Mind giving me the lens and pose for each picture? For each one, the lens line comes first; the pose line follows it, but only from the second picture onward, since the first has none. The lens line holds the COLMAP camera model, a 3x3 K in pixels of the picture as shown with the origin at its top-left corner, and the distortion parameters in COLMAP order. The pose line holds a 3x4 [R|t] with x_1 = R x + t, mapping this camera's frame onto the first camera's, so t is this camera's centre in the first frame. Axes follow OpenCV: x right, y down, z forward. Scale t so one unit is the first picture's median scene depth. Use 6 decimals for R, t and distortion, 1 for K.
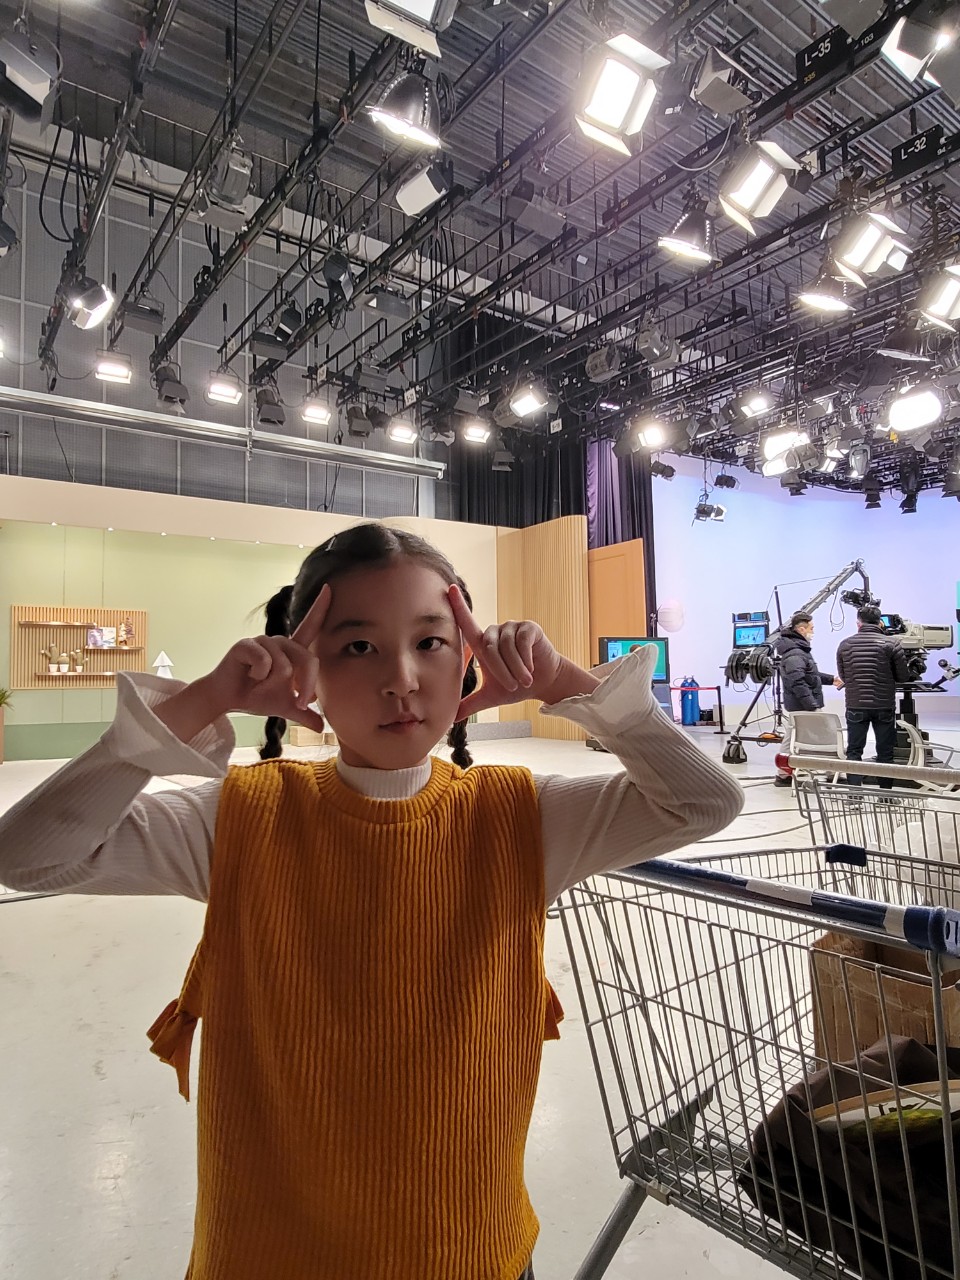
lens RADIAL K [[774.5, 0, 480.0], [0, 774.5, 640.0], [0, 0, 1]] dist [-0.004488, -0.001361]
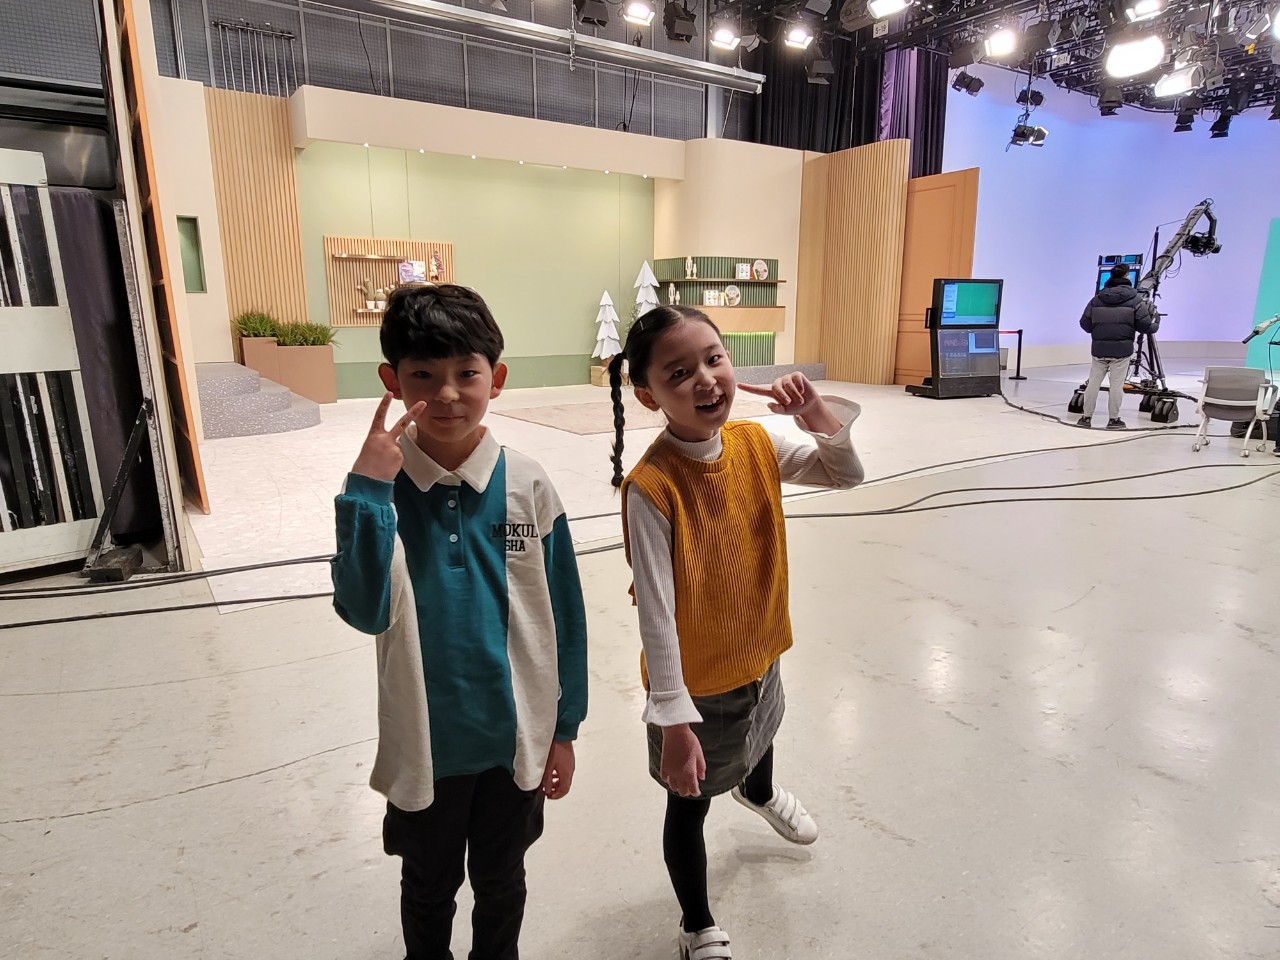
lens RADIAL K [[774.5, 0, 640.0], [0, 774.5, 480.0], [0, 0, 1]] dist [-0.004488, -0.001361]
pose [[0.999828, 0.015146, -0.010696, -0.177166], [-0.011788, 0.964498, 0.263826, -0.010244], [0.014313, -0.263655, 0.964511, 0.010369]]
